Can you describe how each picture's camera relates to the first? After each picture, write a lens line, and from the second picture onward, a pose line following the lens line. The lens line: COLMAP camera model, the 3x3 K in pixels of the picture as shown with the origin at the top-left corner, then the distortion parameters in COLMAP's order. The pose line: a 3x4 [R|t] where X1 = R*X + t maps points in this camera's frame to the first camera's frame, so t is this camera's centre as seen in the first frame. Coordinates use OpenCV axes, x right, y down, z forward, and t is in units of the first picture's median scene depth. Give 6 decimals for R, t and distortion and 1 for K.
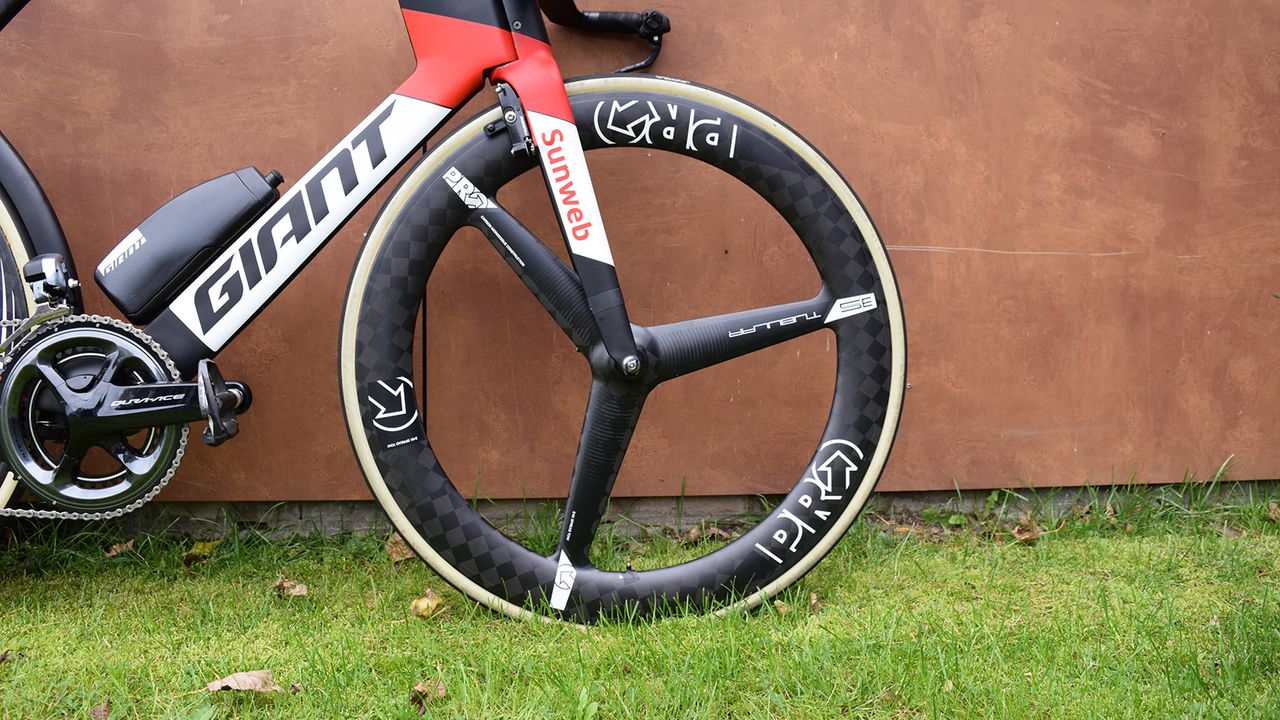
lens RADIAL K [[994.4, 0, 634.3], [0, 994.4, 330.9], [0, 0, 1]] dist [-0.097748, 0.023334]
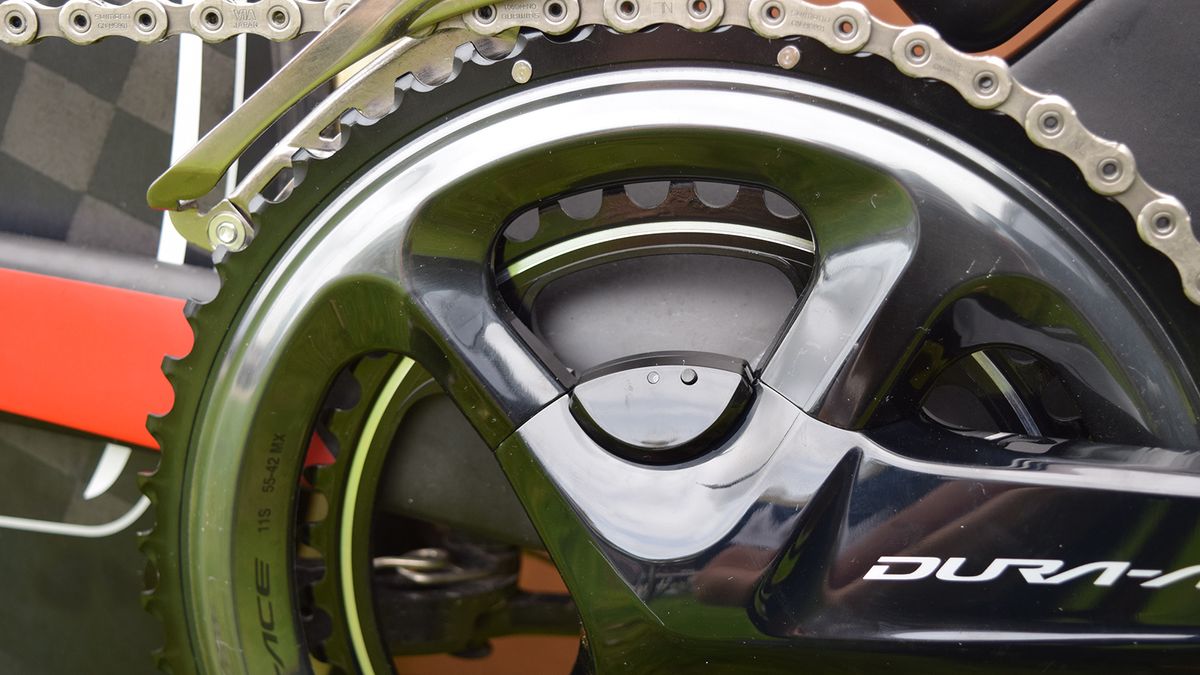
lens RADIAL K [[1994.7, 0, 582.5], [0, 1994.7, 402.5], [0, 0, 1]] dist [0.006909, 0.000000]
pose [[0.954352, 0.102465, -0.280560, -0.459001], [-0.033946, 0.970438, 0.238949, -0.025364], [0.296750, -0.218518, 0.929618, 0.636501]]
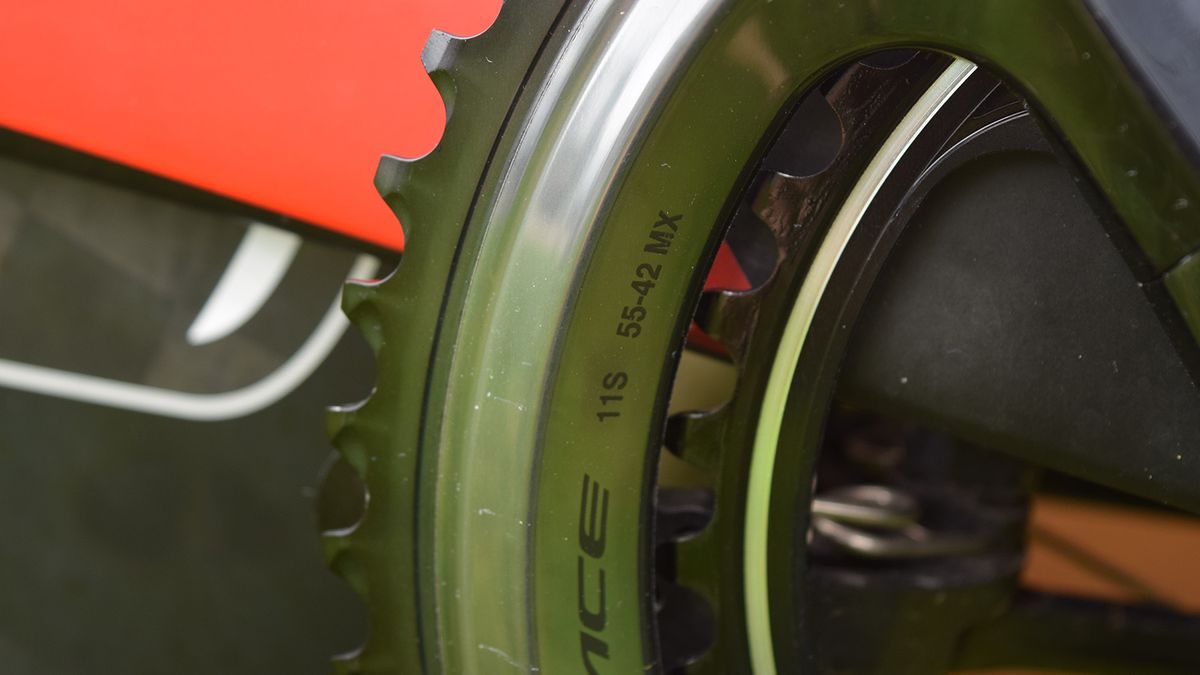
lens RADIAL K [[2449.5, 0, 598.6], [0, 2449.5, 329.2], [0, 0, 1]] dist [0.128948, 0.000000]
pose [[0.945594, 0.168025, -0.278602, -0.550597], [-0.104153, 0.967589, 0.230050, 0.026415], [0.308227, -0.188517, 0.932447, 0.748253]]
